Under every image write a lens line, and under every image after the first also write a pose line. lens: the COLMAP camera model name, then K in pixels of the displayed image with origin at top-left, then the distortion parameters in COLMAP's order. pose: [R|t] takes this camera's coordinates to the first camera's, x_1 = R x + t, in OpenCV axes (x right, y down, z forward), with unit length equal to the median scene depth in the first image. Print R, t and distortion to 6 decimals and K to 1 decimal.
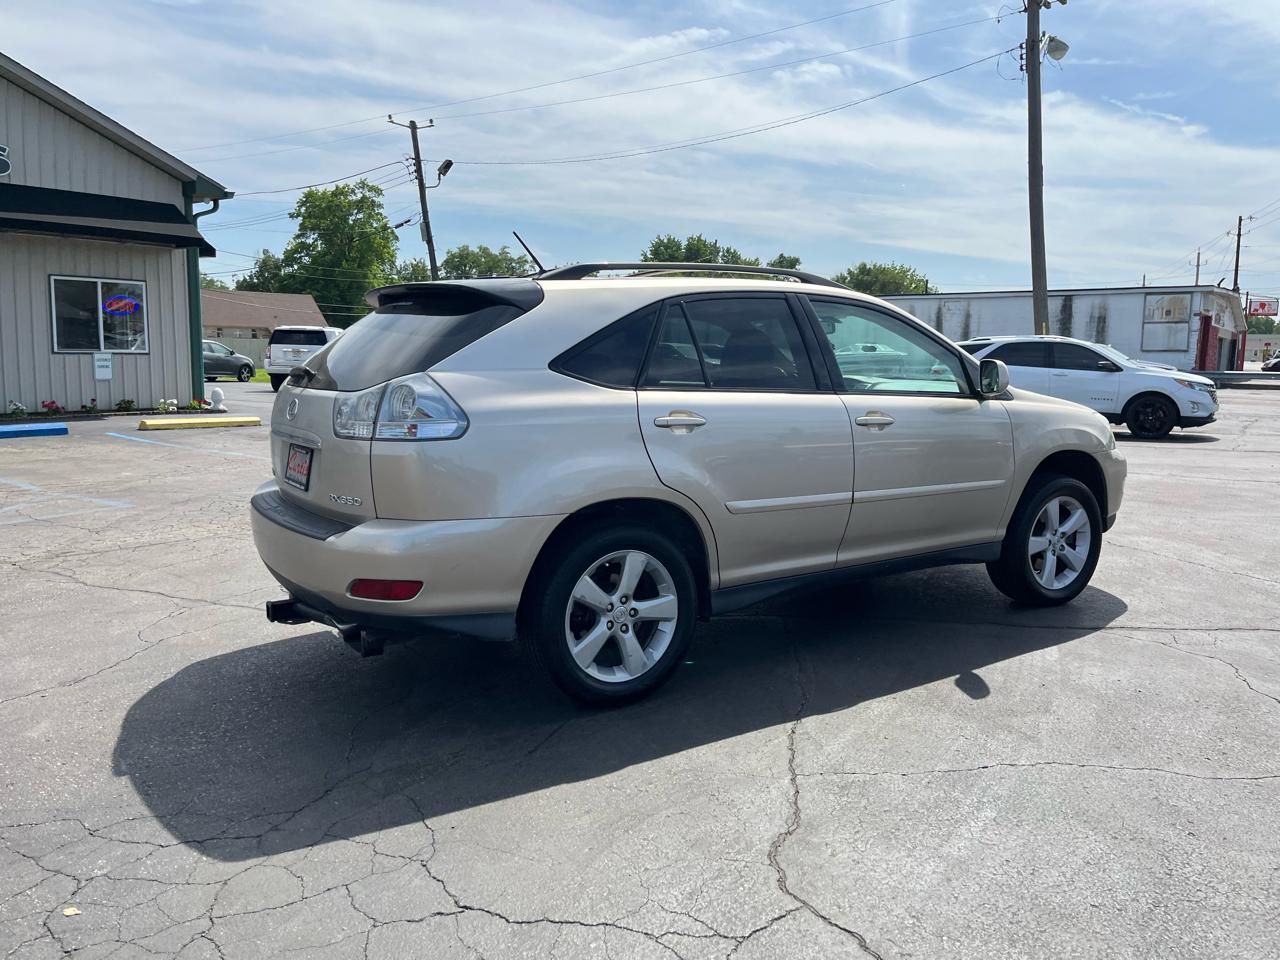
lens RADIAL K [[969.6, 0, 652.2], [0, 969.6, 462.0], [0, 0, 1]] dist [0.068831, -0.090404]
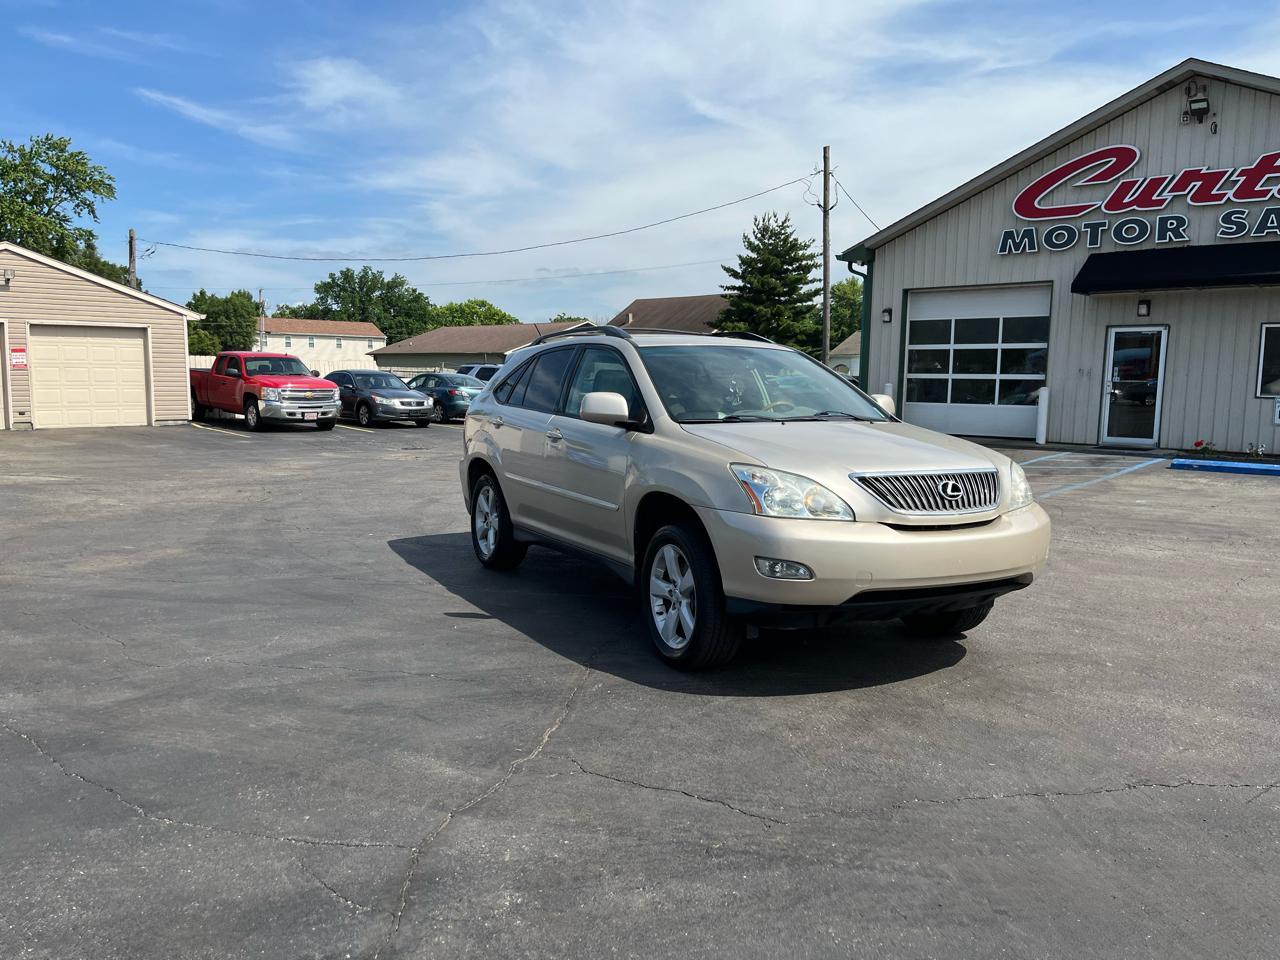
lens RADIAL K [[969.6, 0, 639.8], [0, 969.6, 488.6], [0, 0, 1]] dist [0.068831, -0.090404]
pose [[-0.110267, 0.099298, -0.988929, 1.275895], [-0.127910, 0.985305, 0.113196, -0.111794], [0.985637, 0.138976, -0.095945, 1.023746]]
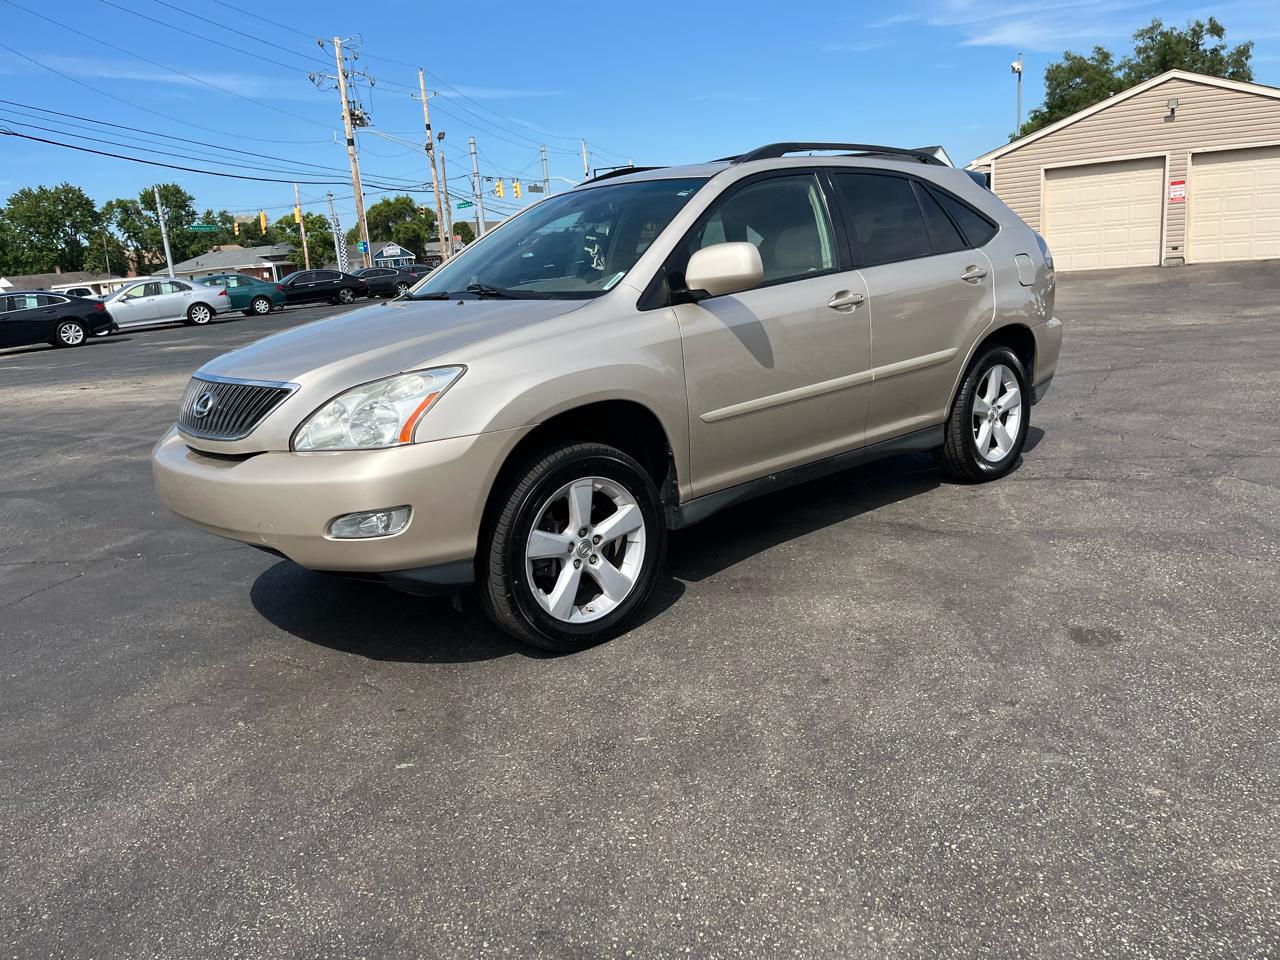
lens RADIAL K [[967.7, 0, 656.0], [0, 967.7, 492.5], [0, 0, 1]] dist [0.066668, -0.078546]
pose [[-0.985767, 0.099325, -0.135641, 0.259083], [0.046365, 0.936144, 0.348548, -0.200429], [0.161599, 0.337298, -0.927424, 1.829632]]
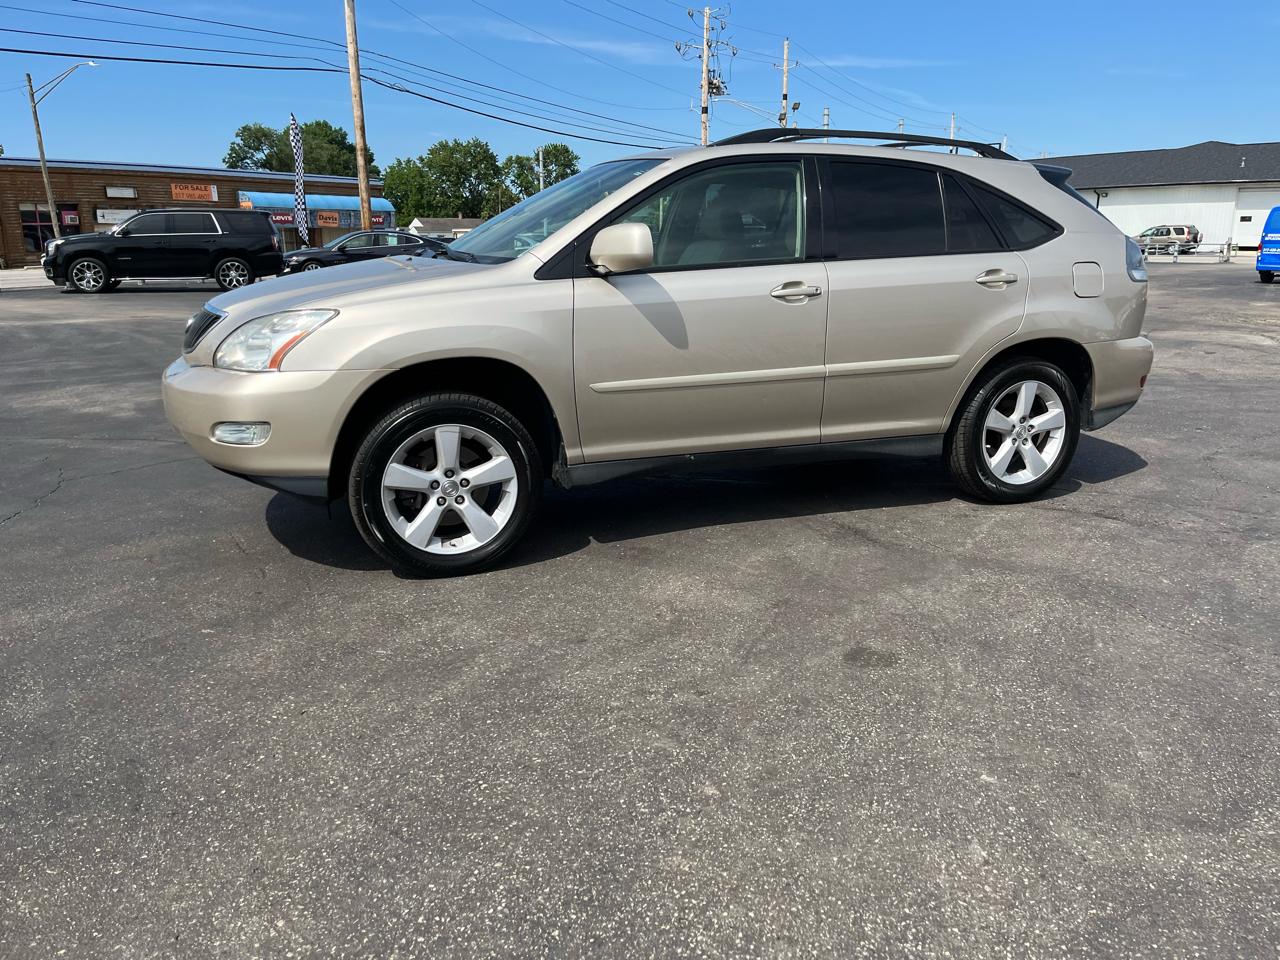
lens RADIAL K [[967.7, 0, 655.3], [0, 967.7, 496.5], [0, 0, 1]] dist [0.066668, -0.078546]
pose [[-0.980440, -0.060171, 0.187393, -0.050249], [0.012906, 0.930417, 0.366275, -0.198616], [-0.196393, 0.361529, -0.911442, 1.862552]]
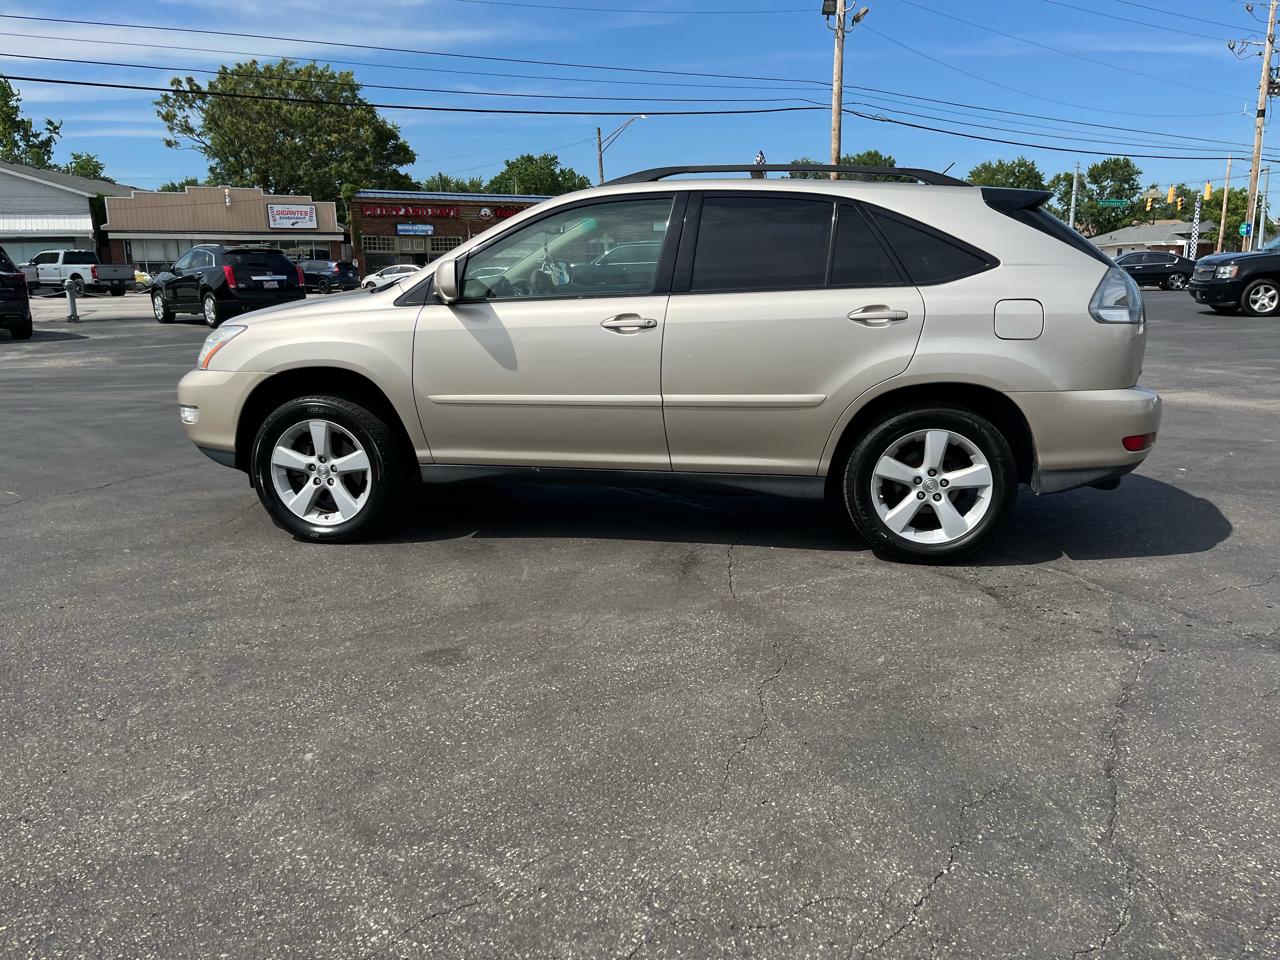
lens RADIAL K [[969.6, 0, 656.0], [0, 969.6, 481.0], [0, 0, 1]] dist [0.068831, -0.090404]
pose [[-0.746611, -0.152953, 0.647439, -0.554937], [0.073100, 0.948456, 0.308364, -0.188513], [-0.661232, 0.277556, -0.696947, 1.666517]]
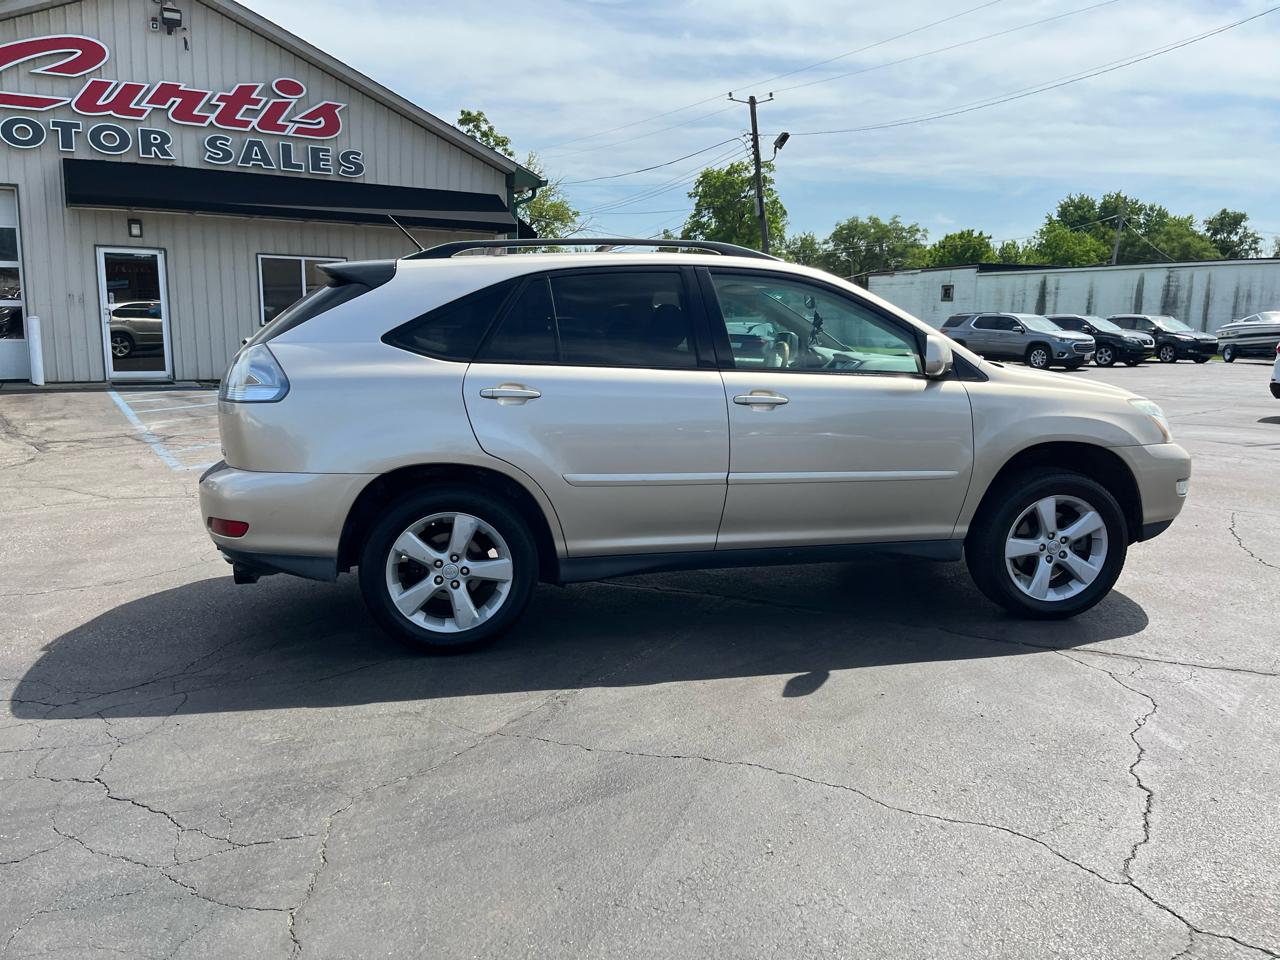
lens RADIAL K [[969.6, 0, 652.4], [0, 969.6, 483.8], [0, 0, 1]] dist [0.068831, -0.090404]
pose [[0.923409, 0.062235, -0.378738, 0.403380], [-0.043830, 0.997410, 0.057032, -0.008236], [0.381307, -0.036063, 0.923745, 0.061446]]
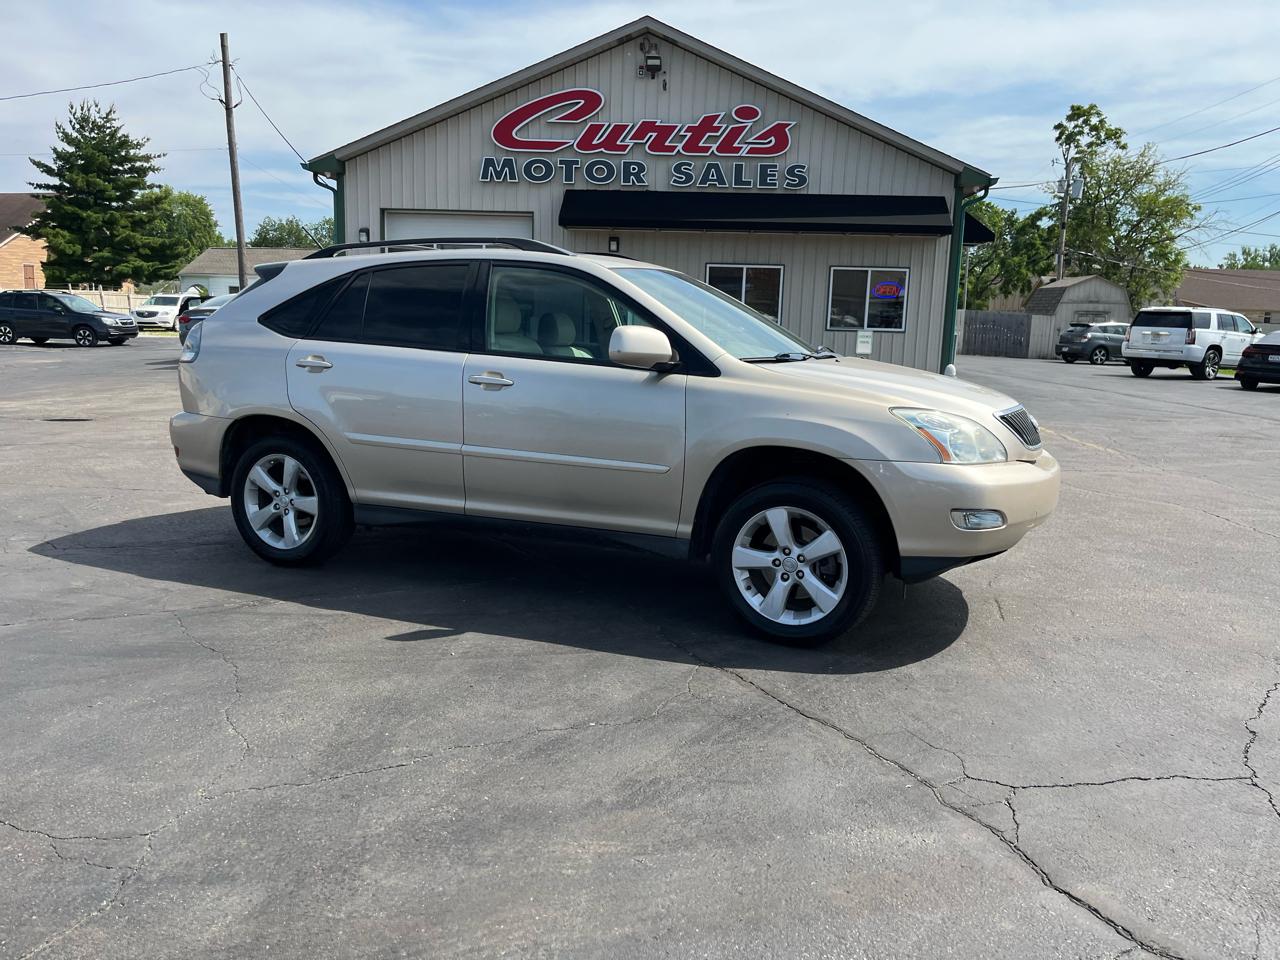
lens RADIAL K [[969.6, 0, 653.0], [0, 969.6, 476.8], [0, 0, 1]] dist [0.068831, -0.090404]
pose [[0.533058, 0.139720, -0.834462, 0.979318], [-0.115367, 0.989062, 0.091909, -0.045990], [0.838176, 0.047277, 0.543347, 0.475044]]
